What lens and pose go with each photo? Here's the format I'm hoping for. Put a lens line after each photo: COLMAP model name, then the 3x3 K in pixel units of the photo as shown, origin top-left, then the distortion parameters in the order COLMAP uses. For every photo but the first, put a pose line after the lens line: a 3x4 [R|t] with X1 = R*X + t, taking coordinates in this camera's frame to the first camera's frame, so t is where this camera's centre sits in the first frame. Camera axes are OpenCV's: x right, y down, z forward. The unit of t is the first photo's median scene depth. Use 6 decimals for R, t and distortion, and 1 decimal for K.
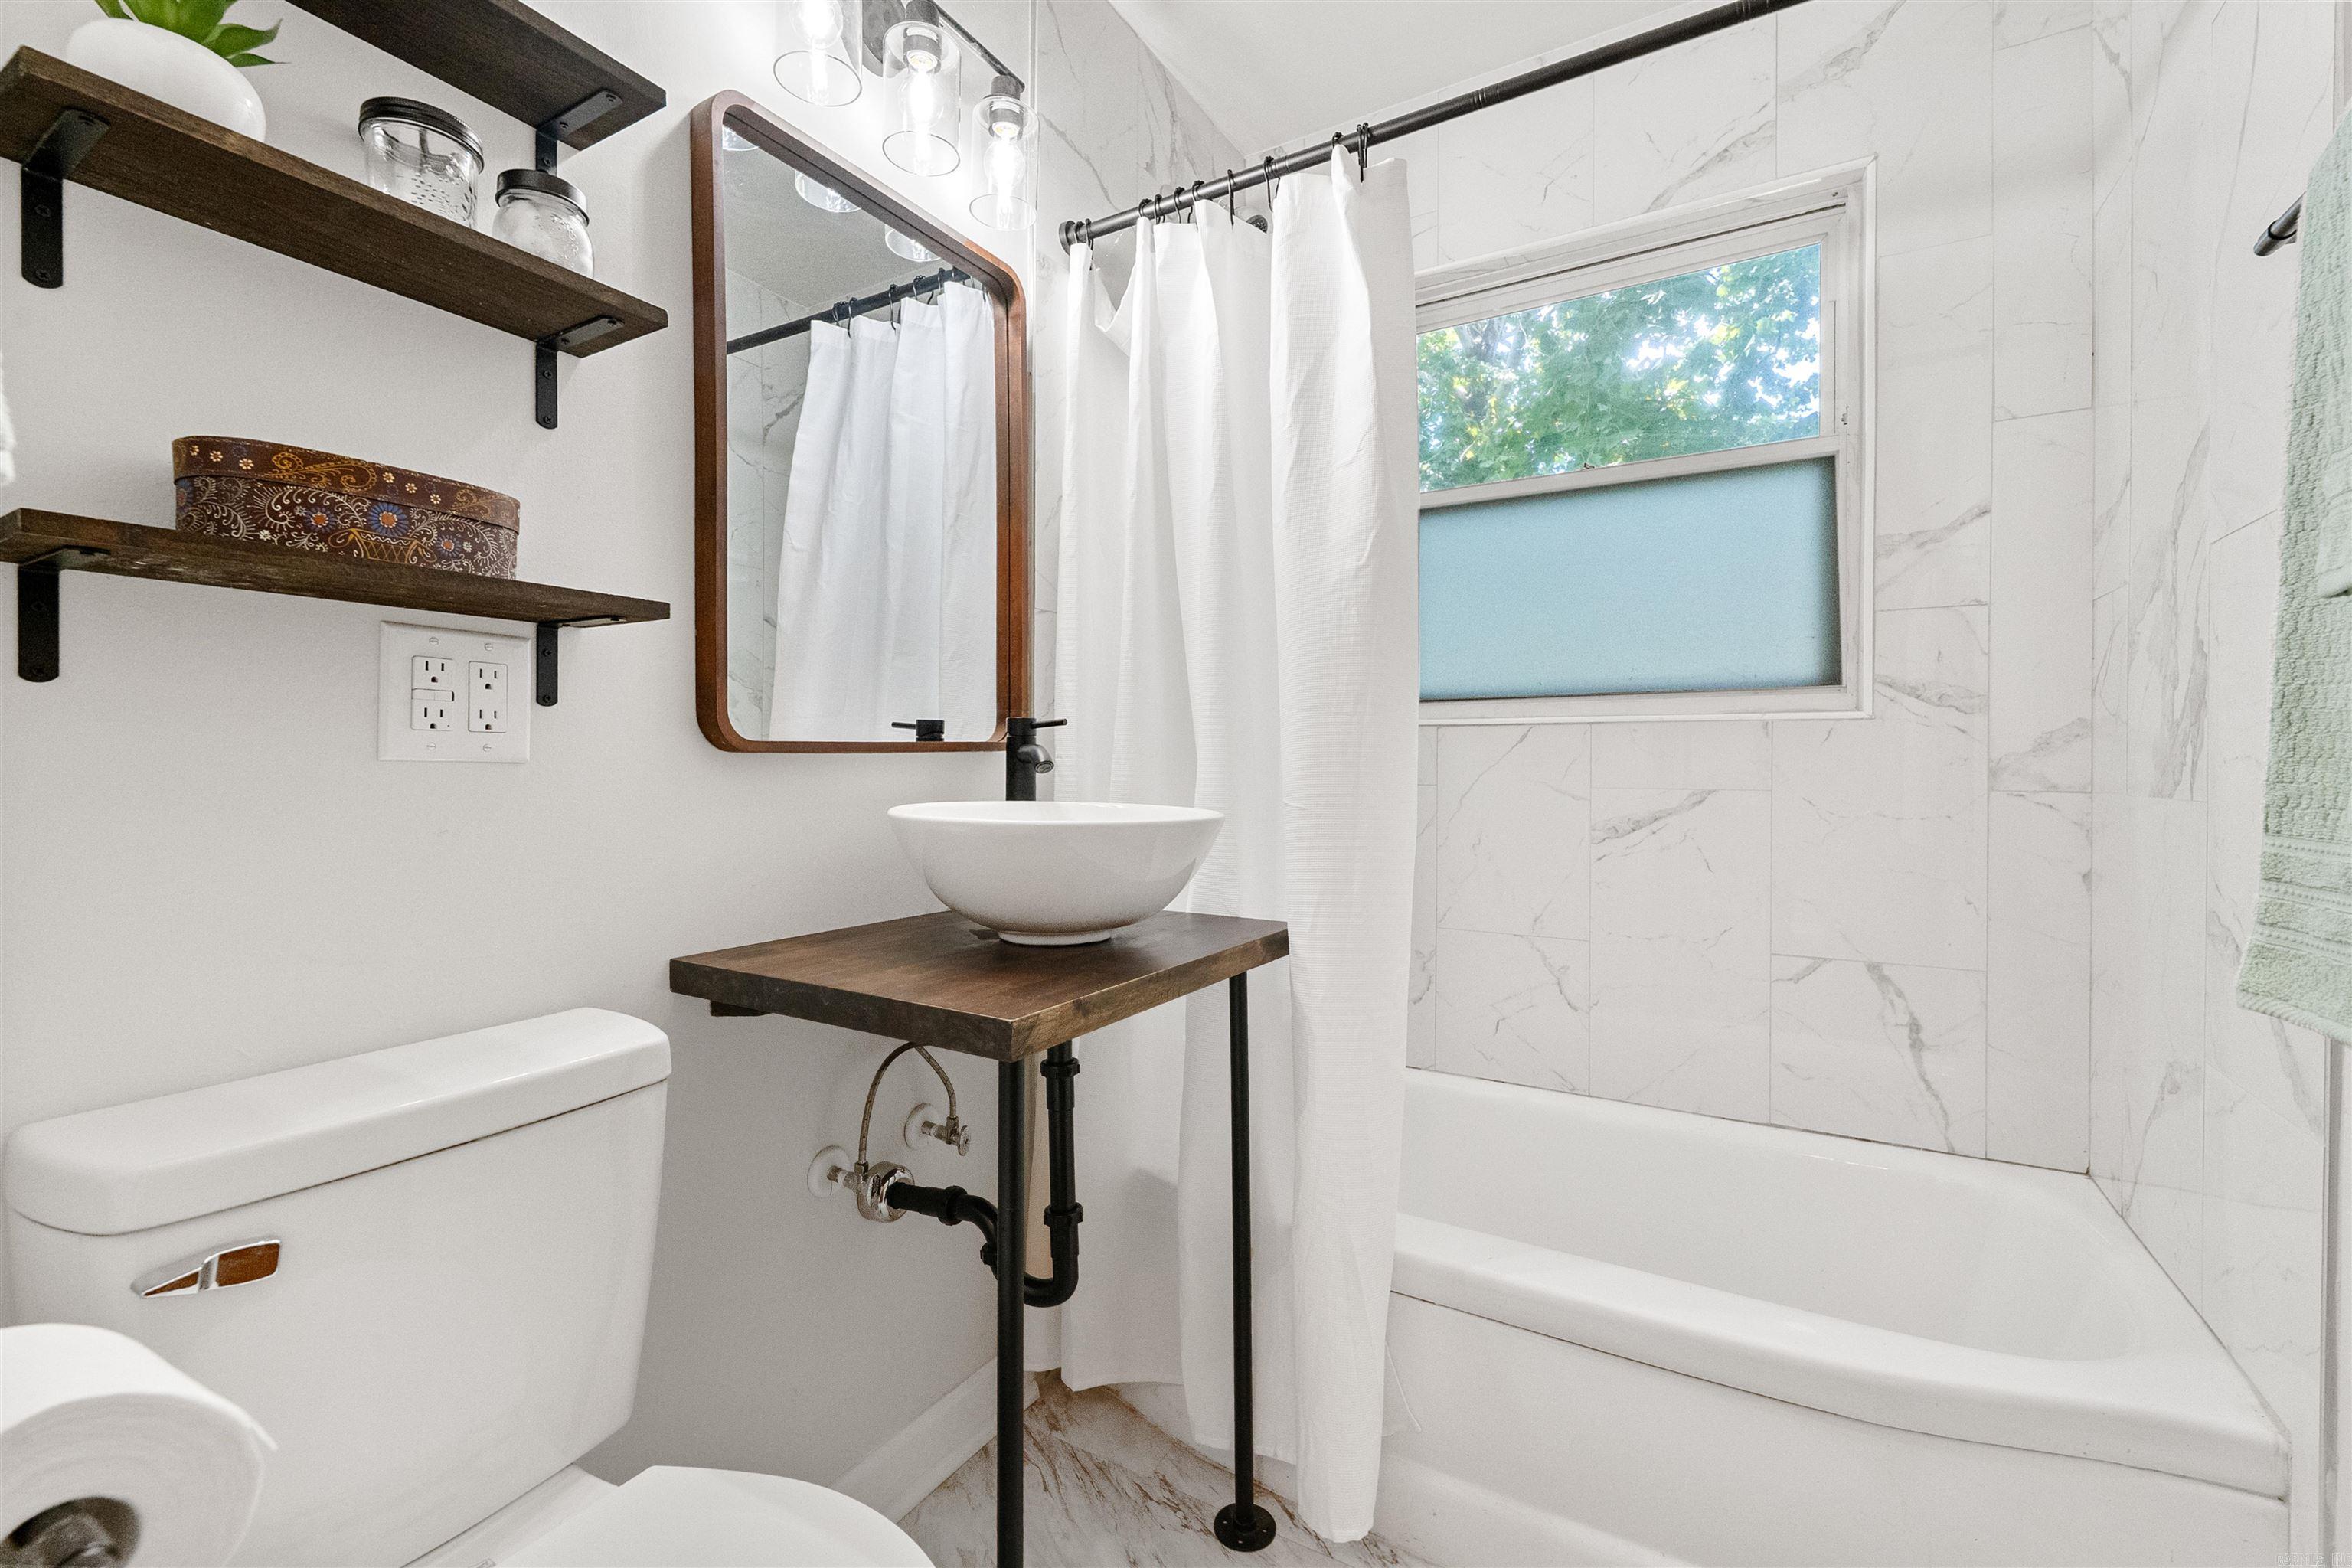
lens RADIAL K [[968.4, 0, 1176.5], [0, 968.4, 772.4], [0, 0, 1]] dist [0.006407, -0.003358]
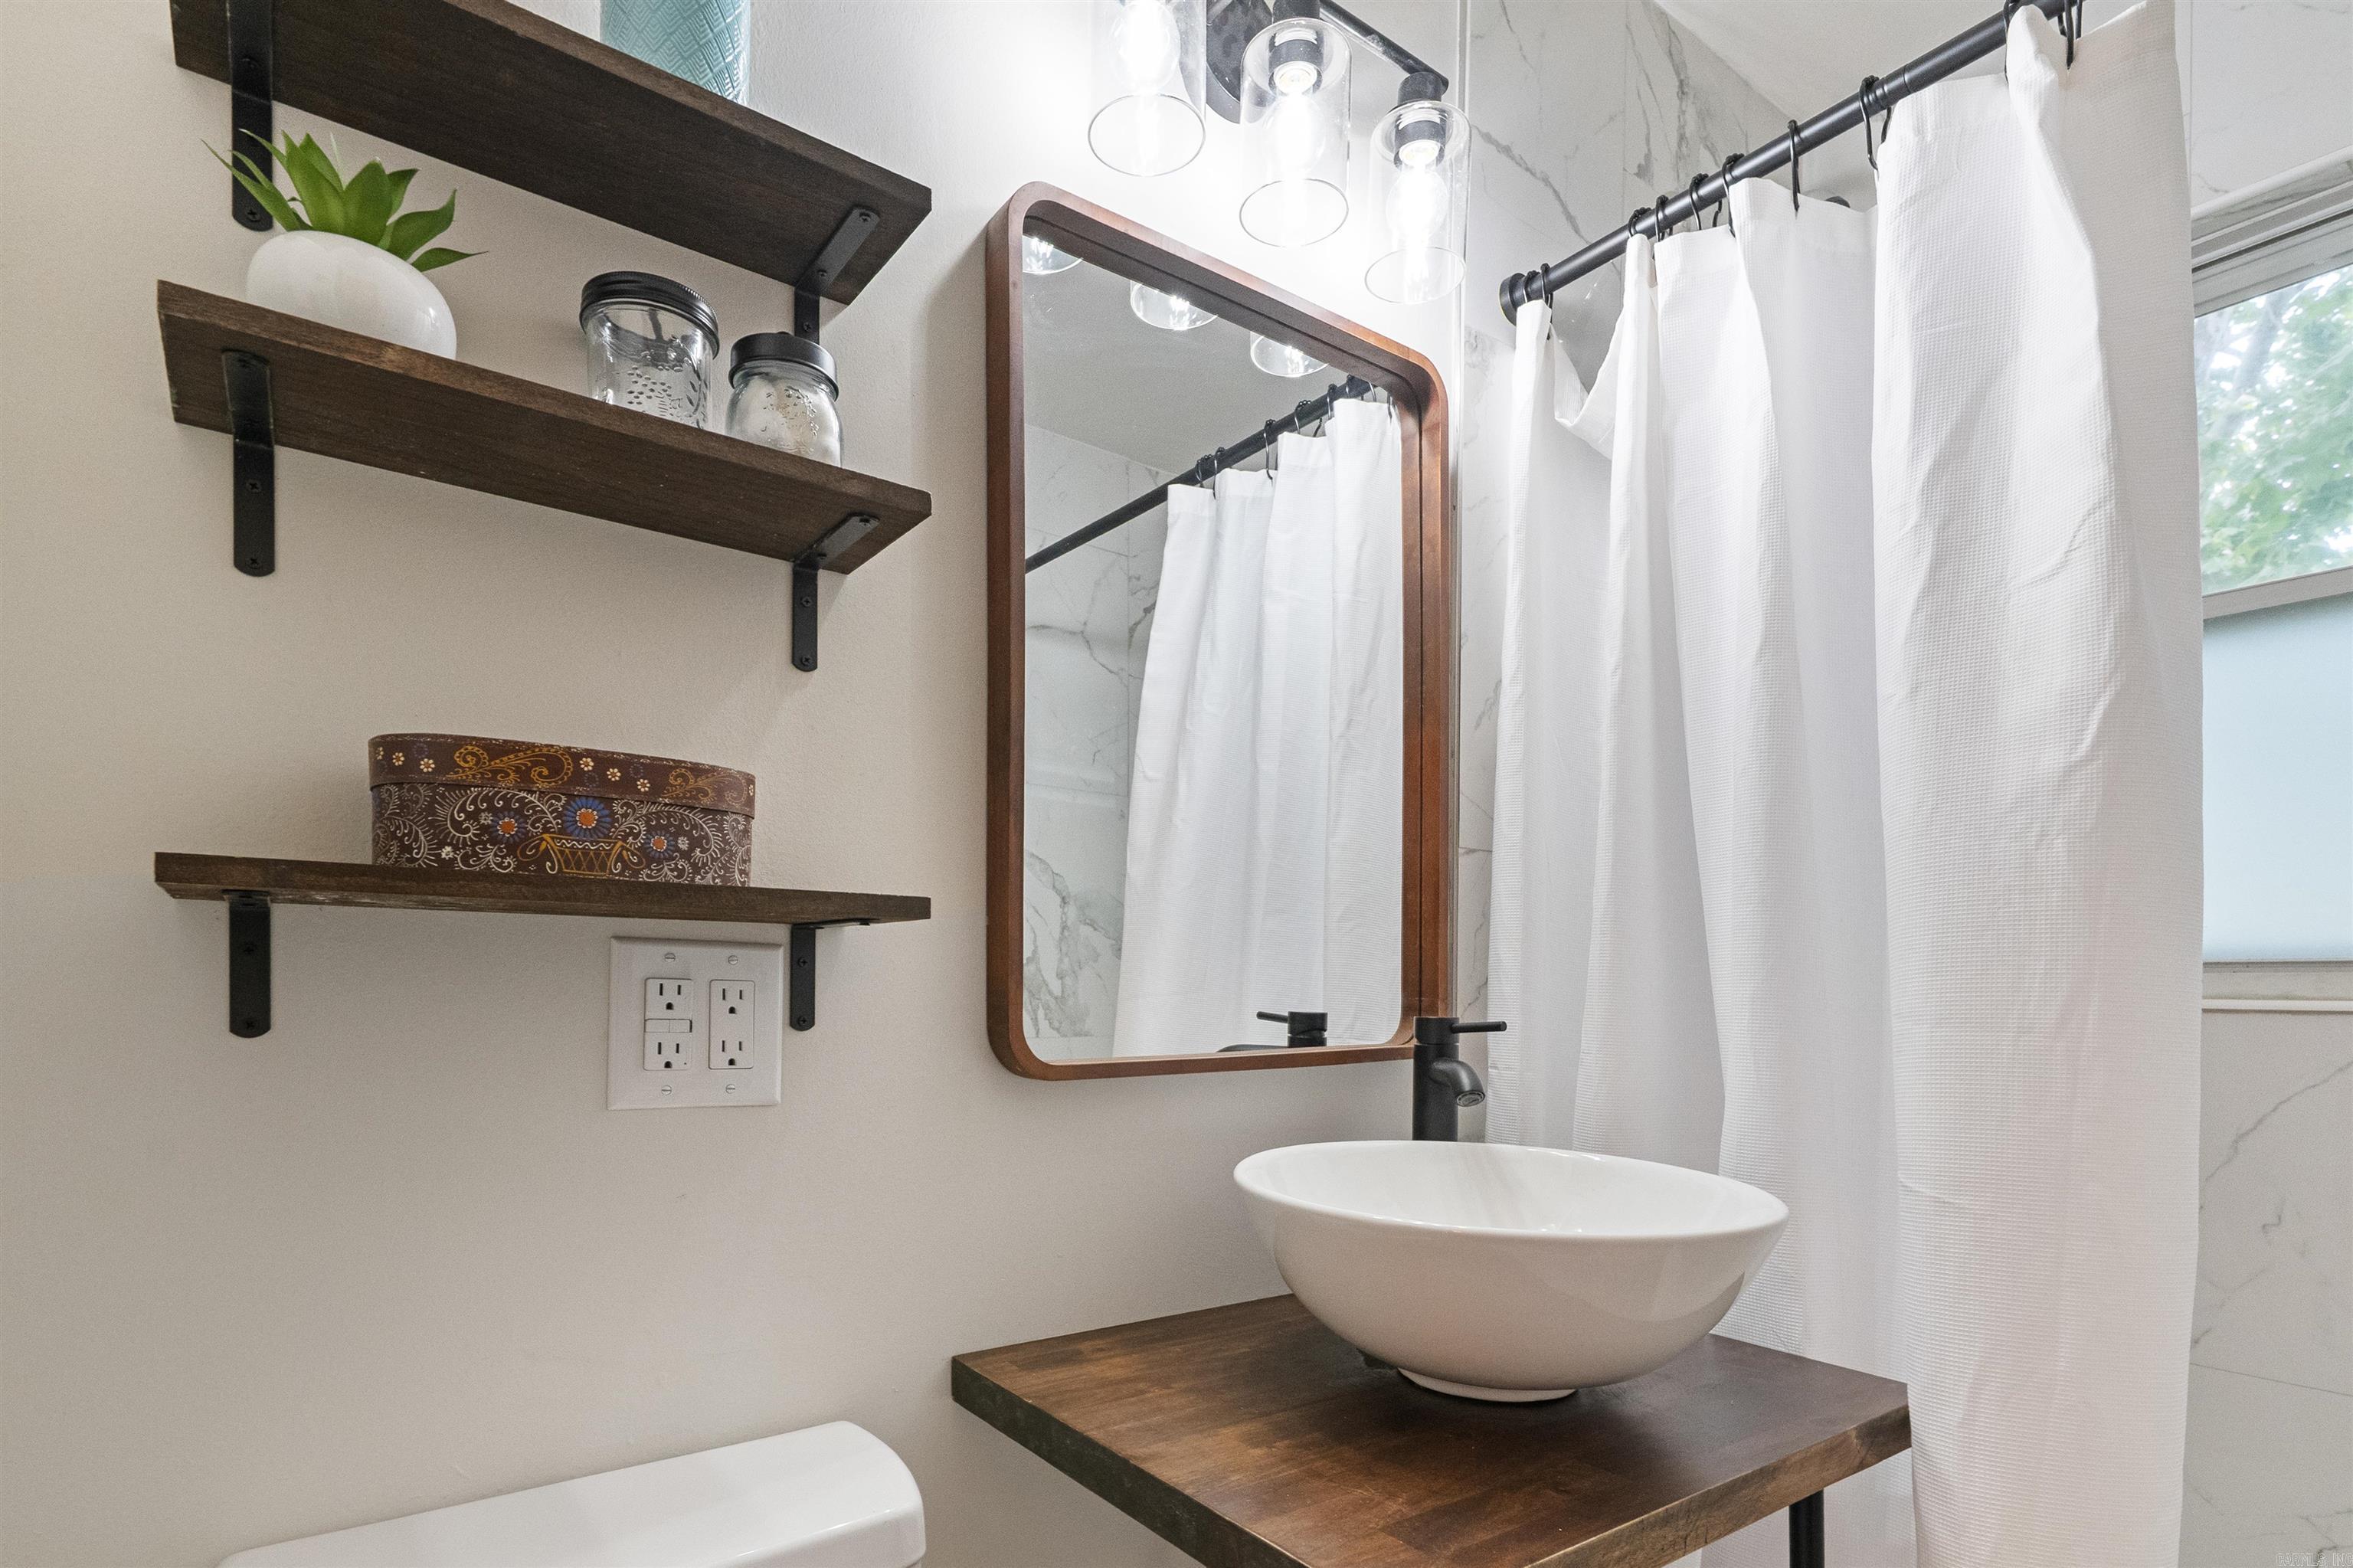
lens RADIAL K [[968.9, 0, 1212.7], [0, 968.9, 906.2], [0, 0, 1]] dist [0.006407, -0.003358]
pose [[0.917628, 0.003152, -0.397427, -0.038960], [-0.012771, 0.999686, -0.021560, -0.127986], [0.397234, 0.024860, 0.917381, 0.350727]]
